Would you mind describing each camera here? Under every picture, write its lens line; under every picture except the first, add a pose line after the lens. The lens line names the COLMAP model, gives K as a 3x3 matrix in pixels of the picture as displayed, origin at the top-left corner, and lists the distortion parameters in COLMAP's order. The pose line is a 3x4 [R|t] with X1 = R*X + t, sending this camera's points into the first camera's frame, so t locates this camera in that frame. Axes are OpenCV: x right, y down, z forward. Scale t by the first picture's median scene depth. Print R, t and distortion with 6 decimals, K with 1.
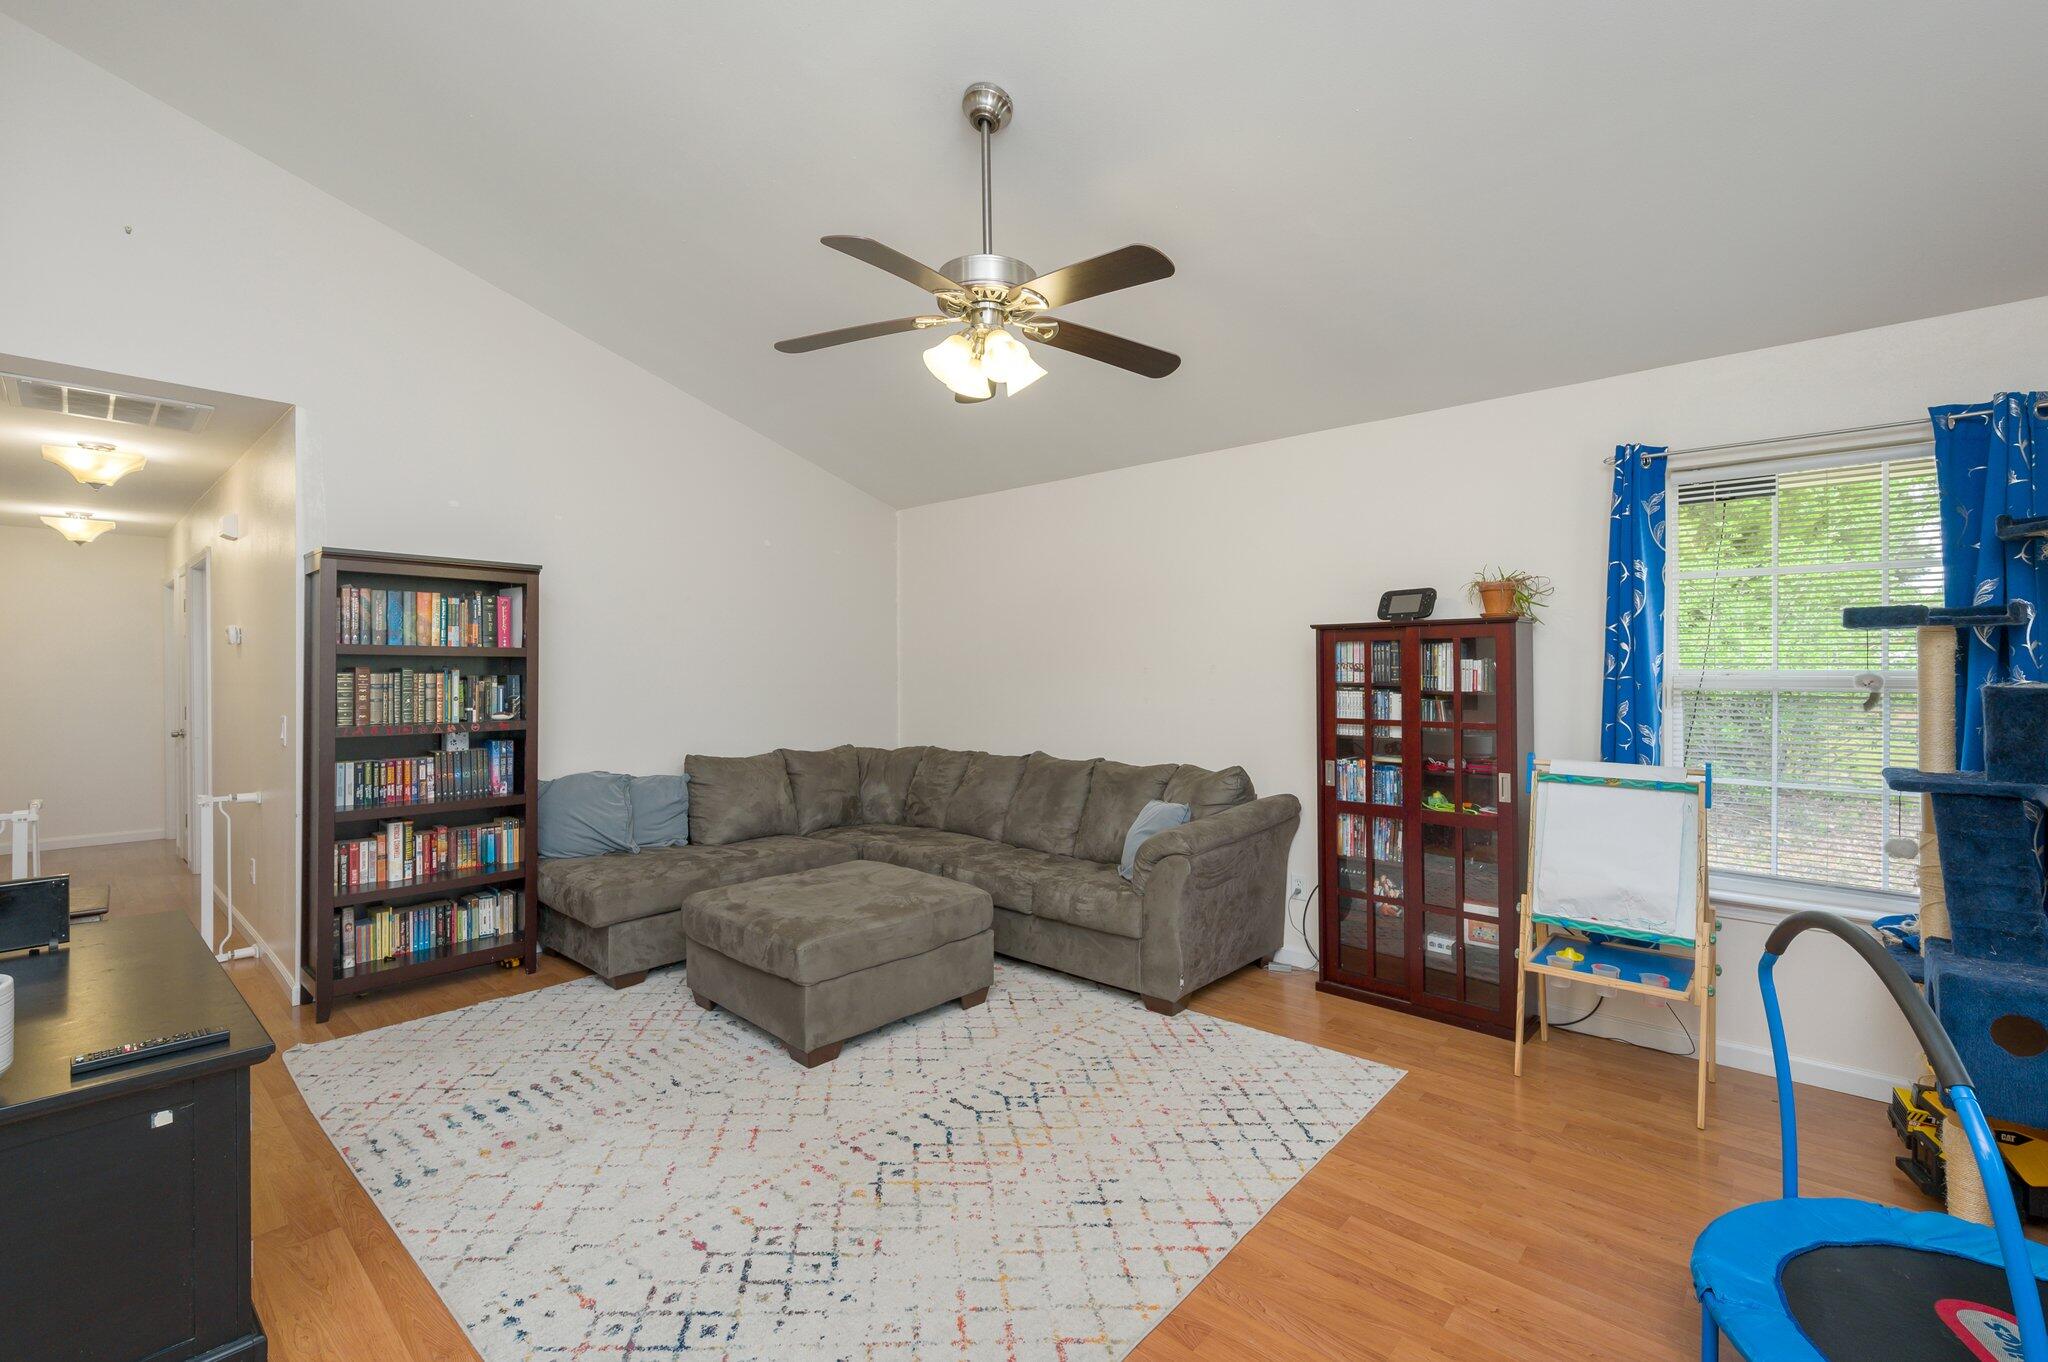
lens RADIAL K [[884.7, 0, 1025.8], [0, 884.7, 673.5], [0, 0, 1]] dist [0.001506, -0.000069]
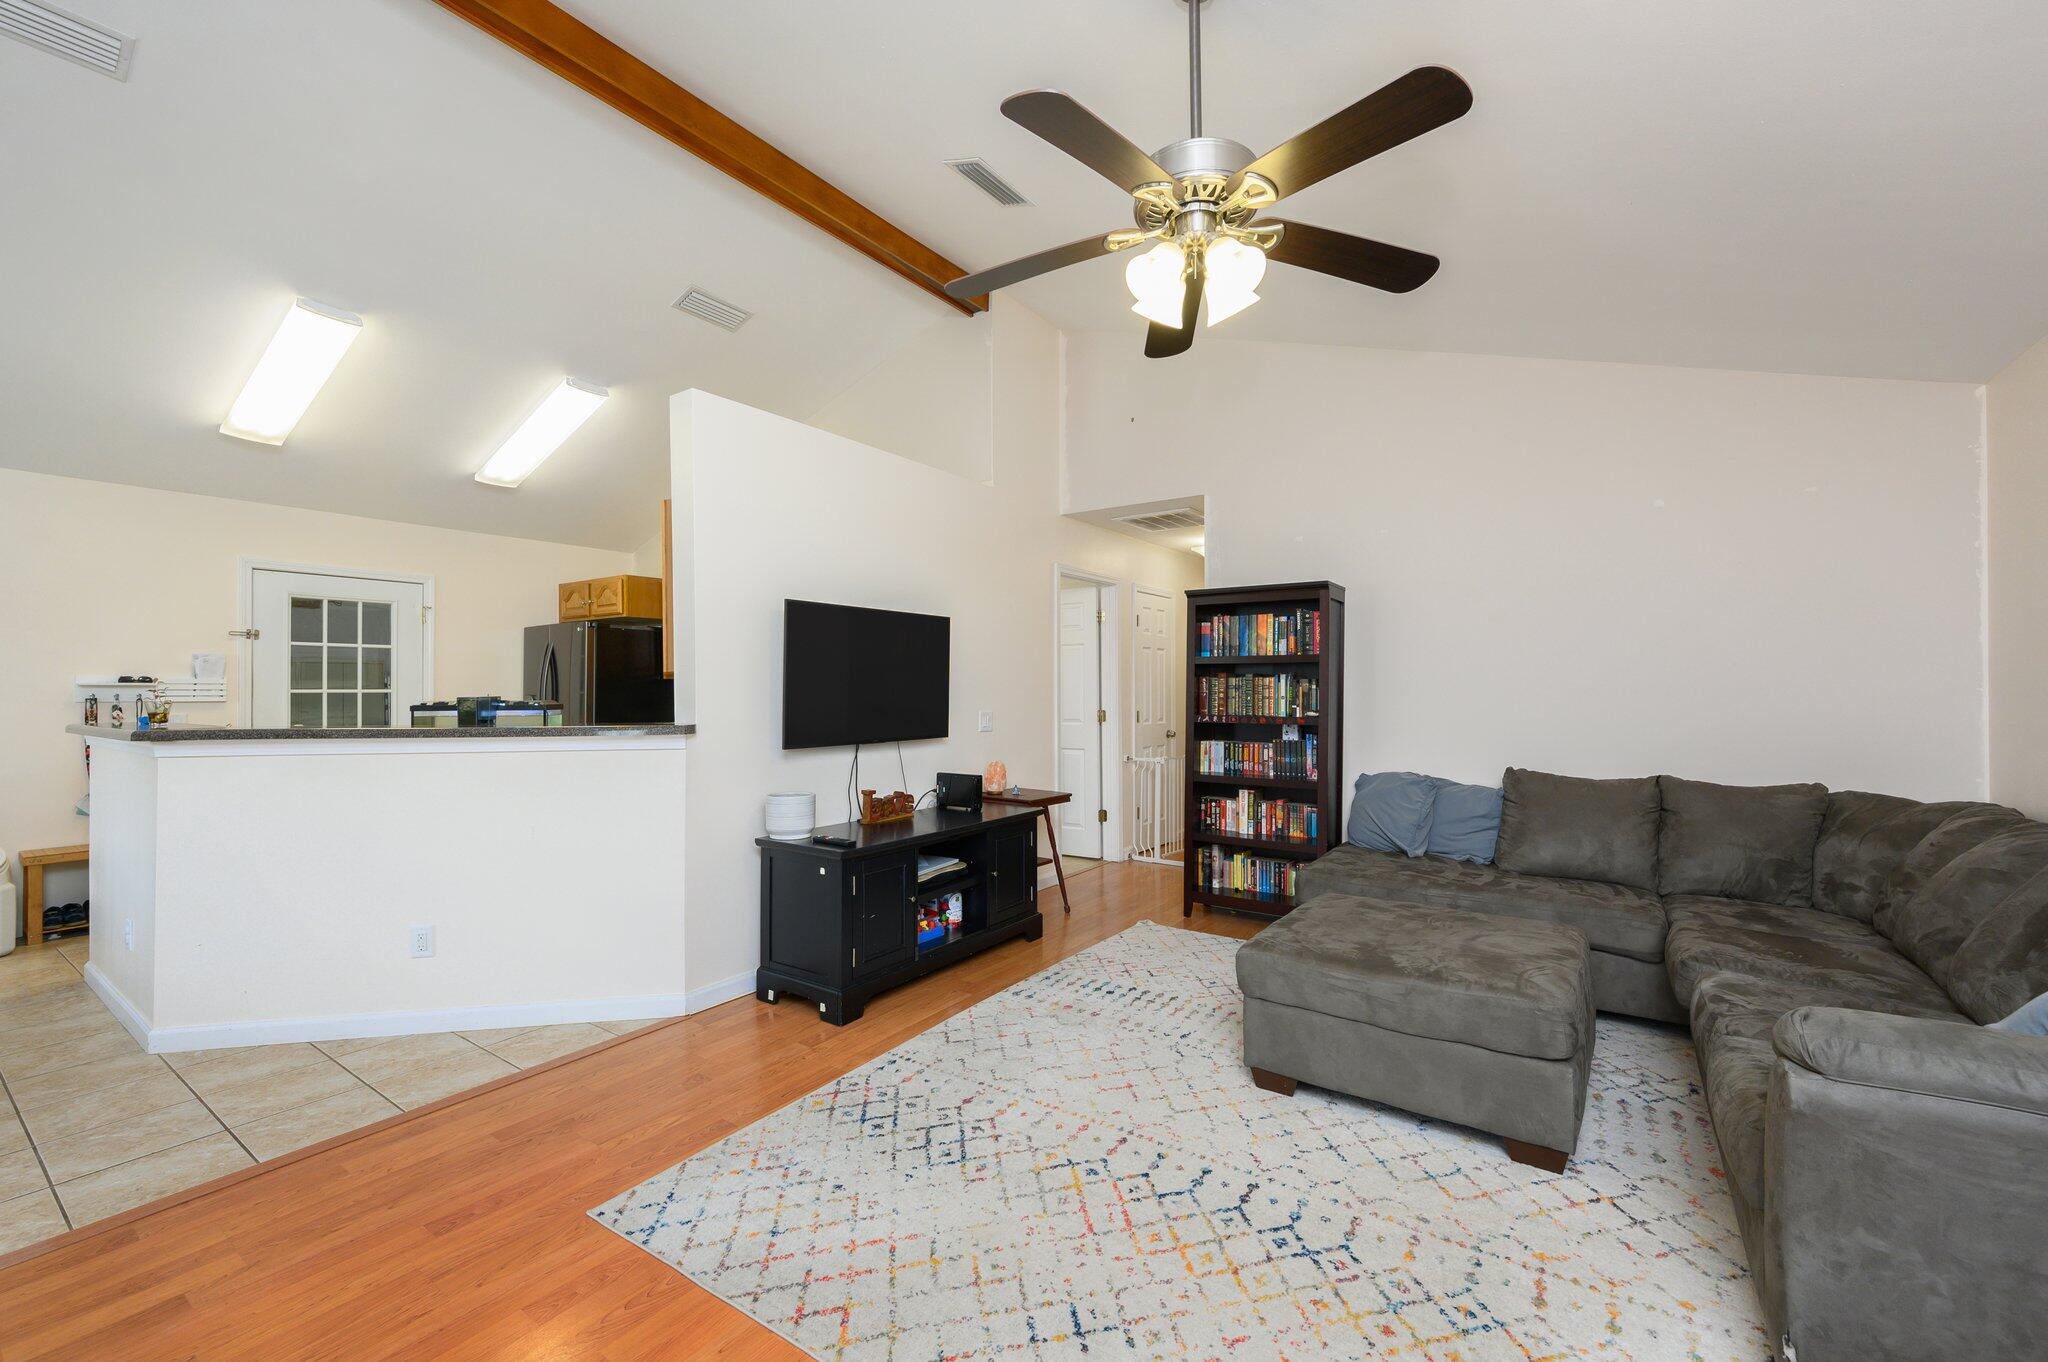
lens RADIAL K [[831.9, 0, 1027.3], [0, 831.9, 690.5], [0, 0, 1]] dist [0.001018, 0.000084]
pose [[0.129198, 0.001572, -0.991618, 0.519608], [-0.002082, 0.999997, 0.001314, 0.019978], [0.991617, 0.001895, 0.129201, 0.552791]]
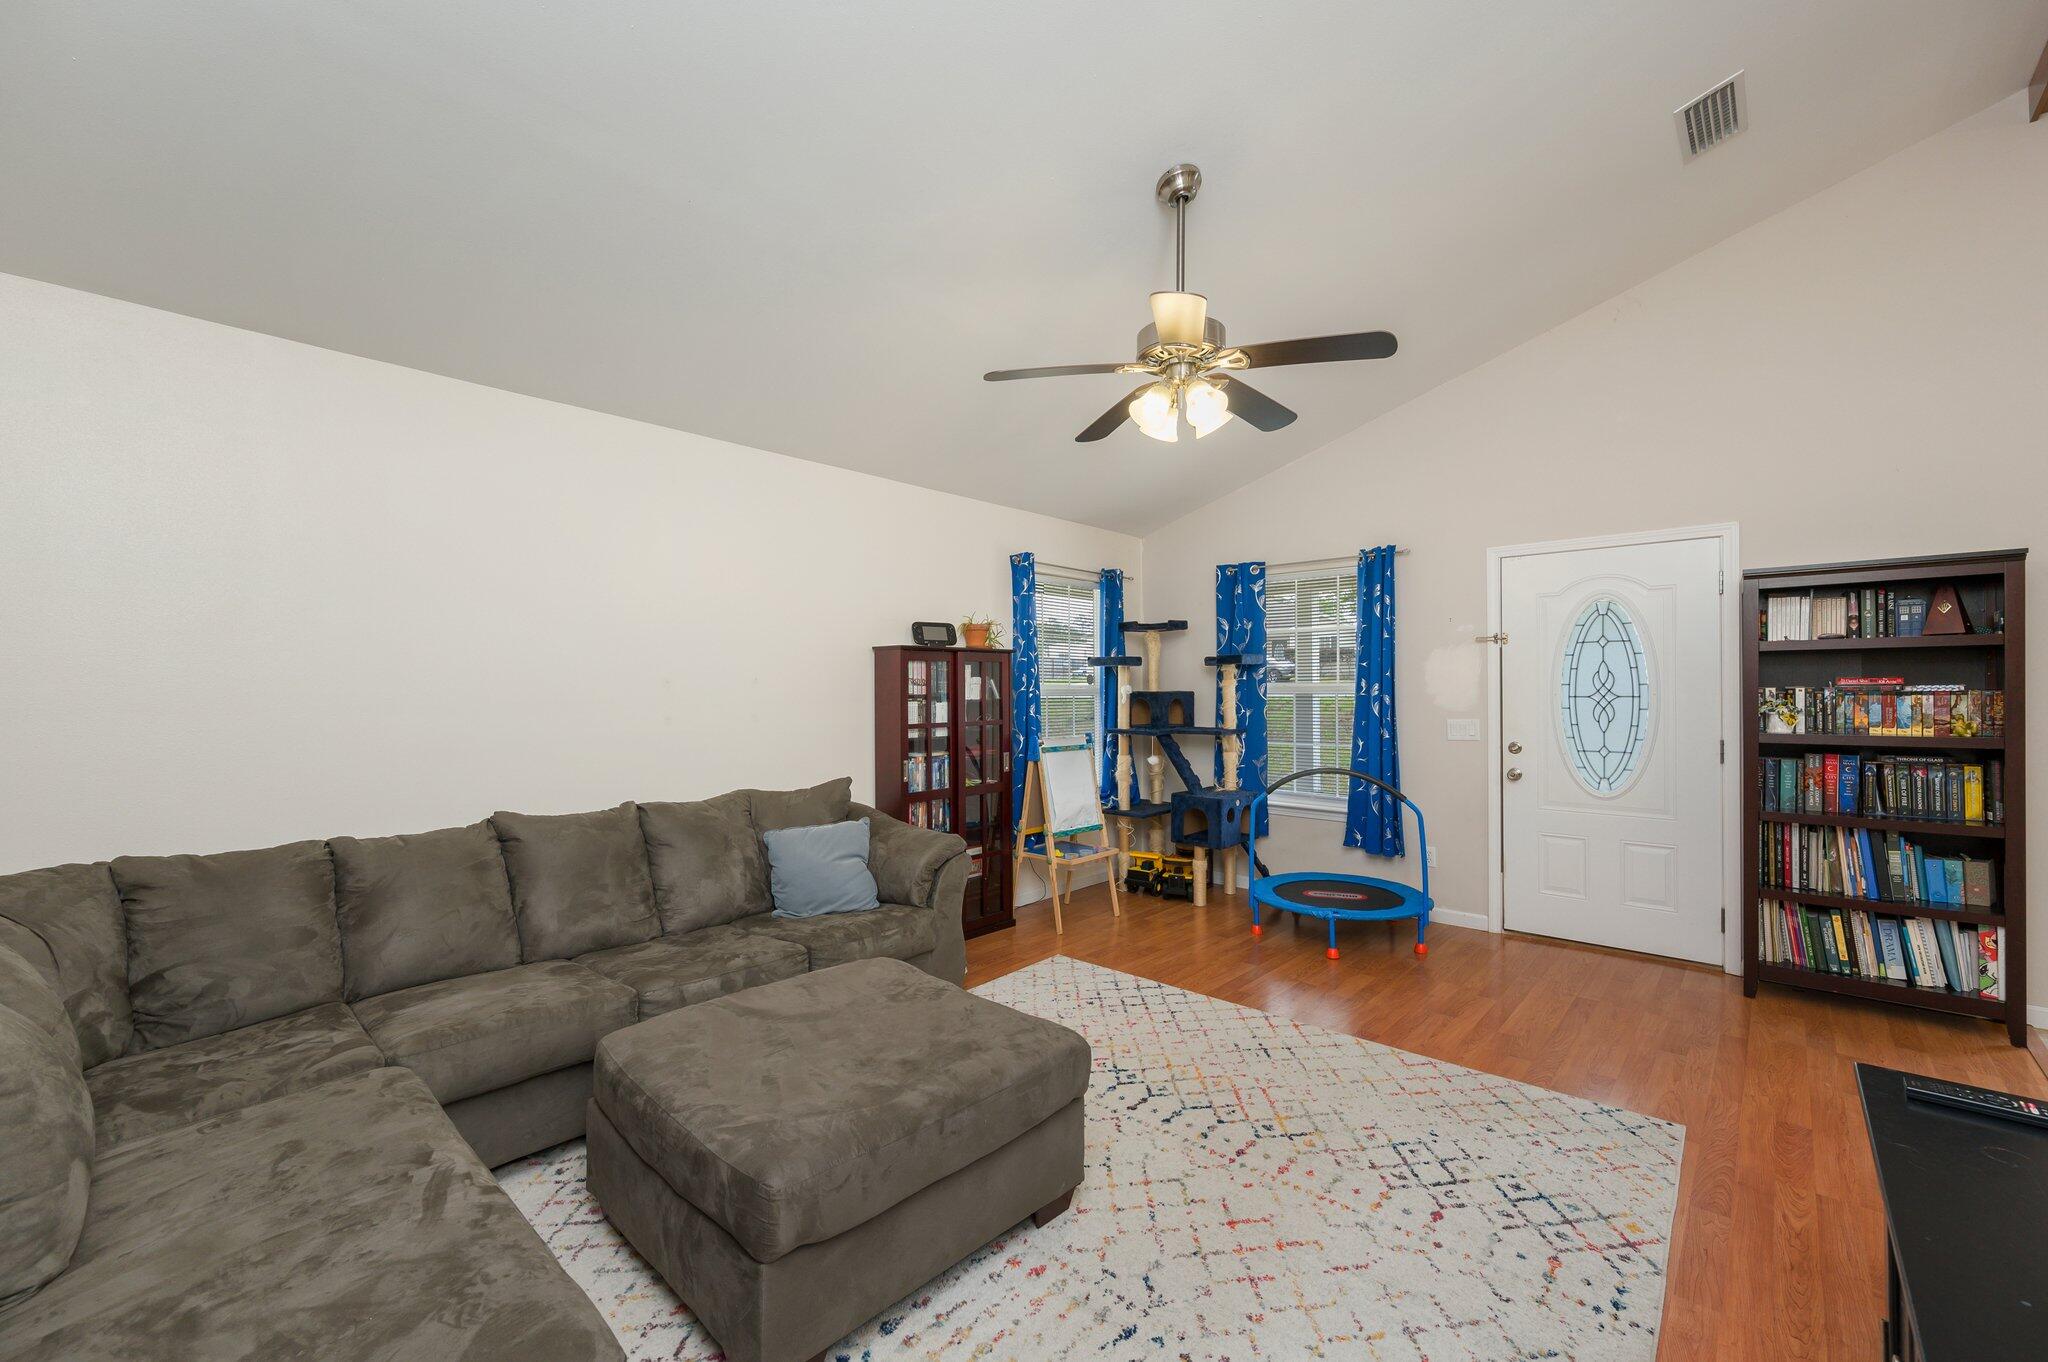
lens RADIAL K [[833.1, 0, 1031.2], [0, 833.1, 686.1], [0, 0, 1]] dist [0.001110, 0.000004]
pose [[0.001450, 0.004743, 0.999988, -0.820999], [0.007029, 0.999964, -0.004753, 0.005863], [-0.999974, 0.007036, 0.001416, 0.884488]]
